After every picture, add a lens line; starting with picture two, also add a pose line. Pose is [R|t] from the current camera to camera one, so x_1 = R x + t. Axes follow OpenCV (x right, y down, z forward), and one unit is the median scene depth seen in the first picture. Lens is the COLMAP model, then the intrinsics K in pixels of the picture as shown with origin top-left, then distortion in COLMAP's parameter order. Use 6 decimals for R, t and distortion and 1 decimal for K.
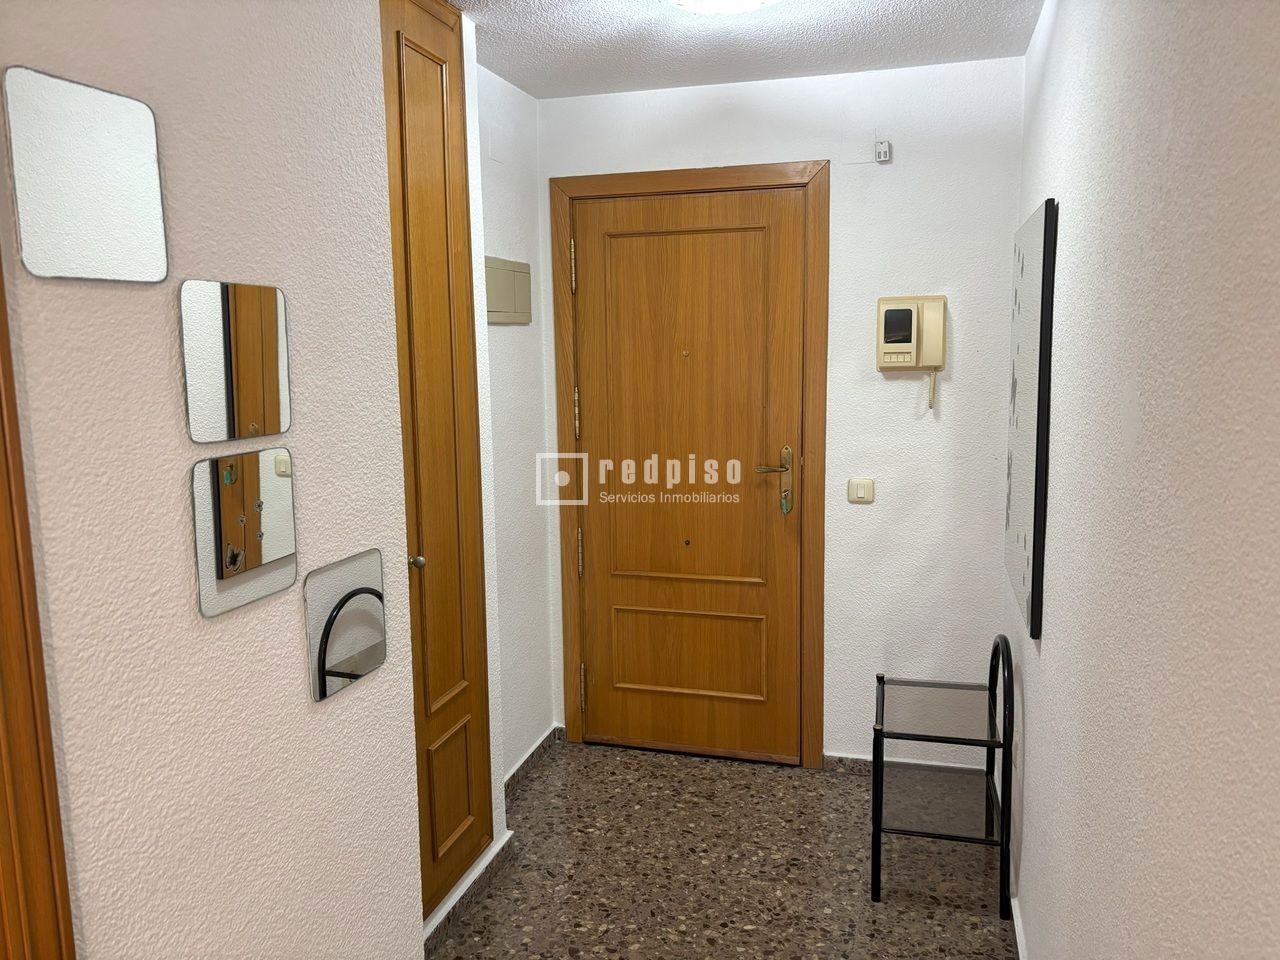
lens RADIAL K [[967.8, 0, 625.3], [0, 967.8, 480.2], [0, 0, 1]] dist [0.009854, 0.000218]
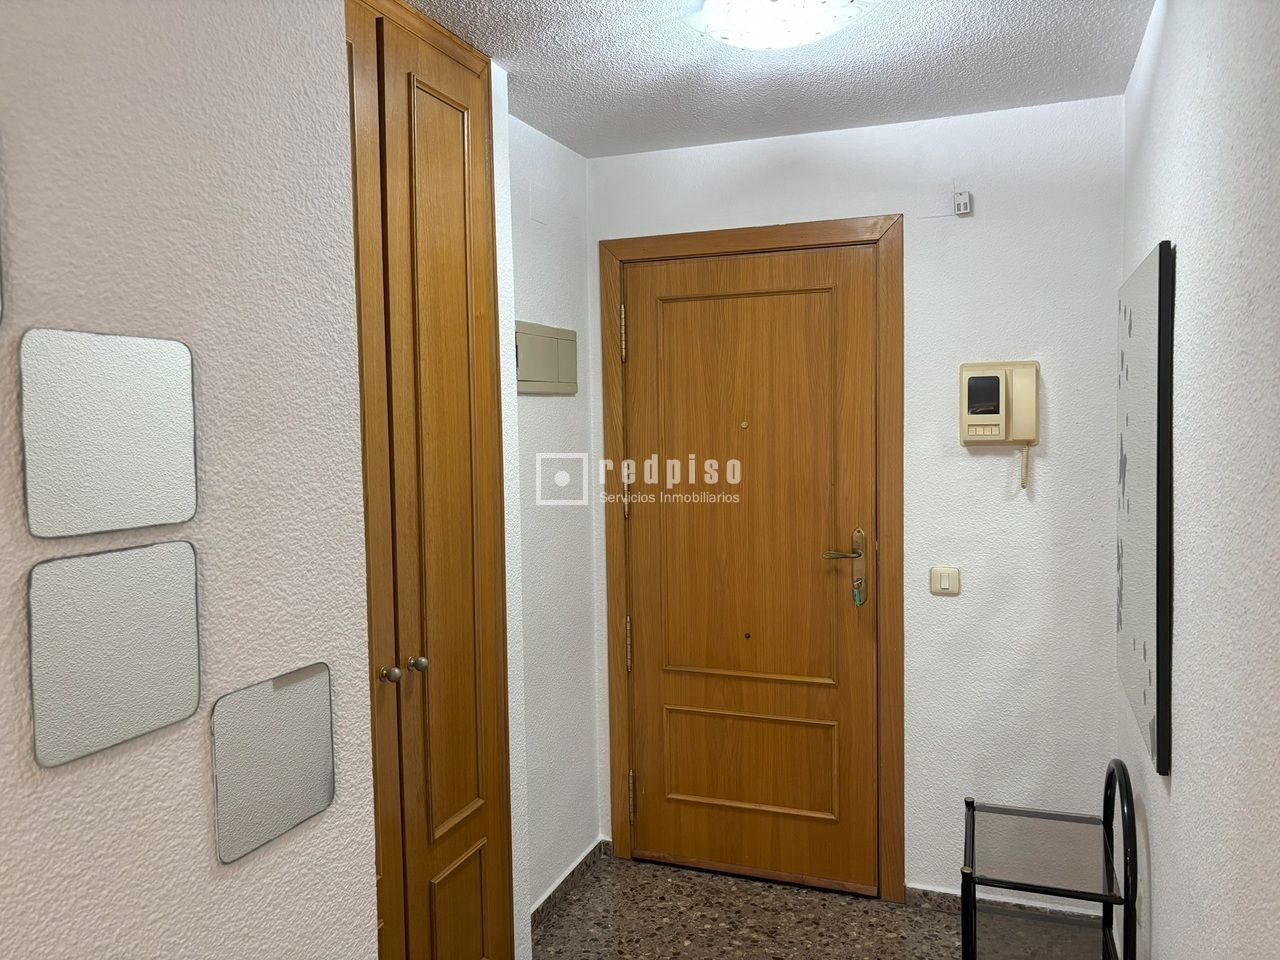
lens RADIAL K [[965.1, 0, 631.6], [0, 965.1, 480.6], [0, 0, 1]] dist [0.007276, 0.001111]
pose [[0.996626, 0.003223, -0.082014, 0.033690], [-0.009472, 0.997069, -0.075923, -0.011366], [0.081529, 0.076444, 0.993735, 0.103377]]
